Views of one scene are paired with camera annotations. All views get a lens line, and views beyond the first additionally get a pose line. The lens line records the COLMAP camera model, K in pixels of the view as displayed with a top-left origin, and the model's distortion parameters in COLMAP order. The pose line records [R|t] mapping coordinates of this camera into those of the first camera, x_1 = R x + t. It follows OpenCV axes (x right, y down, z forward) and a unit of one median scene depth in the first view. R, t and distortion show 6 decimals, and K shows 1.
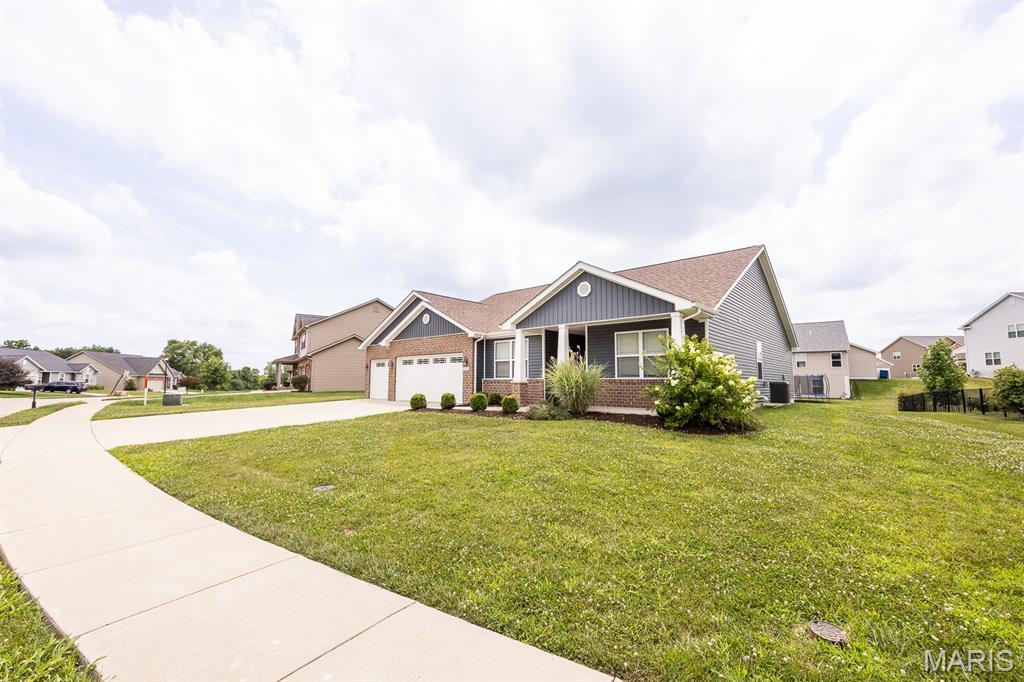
lens RADIAL K [[420.0, 0, 512.0], [0, 420.0, 341.0], [0, 0, 1]] dist [0.000488, 0.000152]
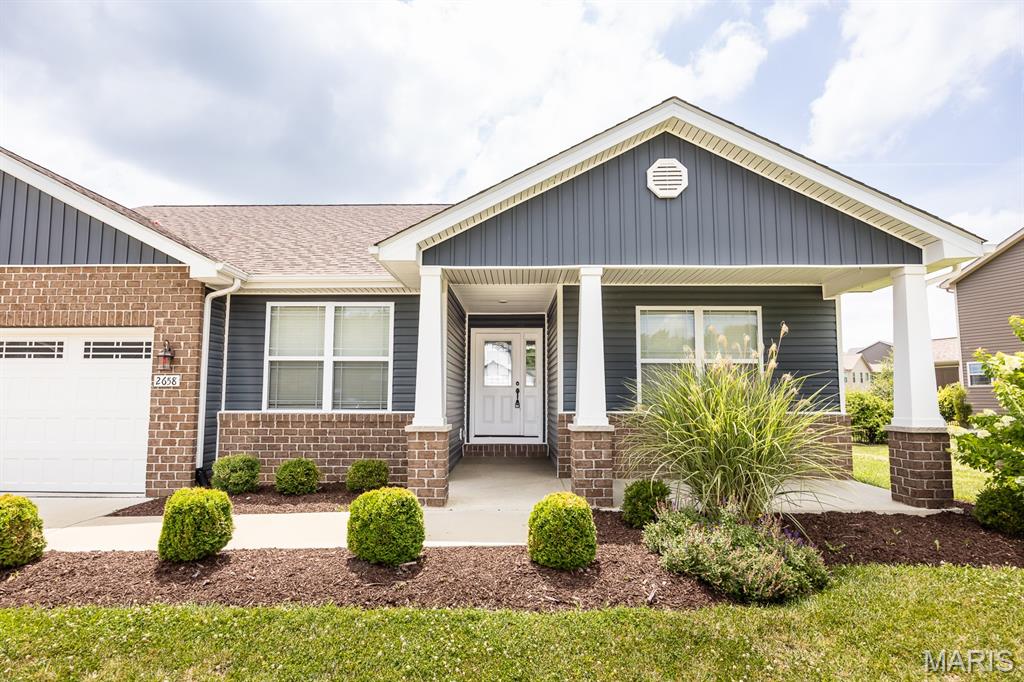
lens RADIAL K [[554.5, 0, 512.0], [0, 554.5, 341.0], [0, 0, 1]] dist [-0.000959, -0.000015]
pose [[0.767109, 0.062532, 0.638462, -0.175143], [-0.062754, 0.997779, -0.022326, 0.029903], [-0.638440, -0.022939, 0.769329, 0.517233]]
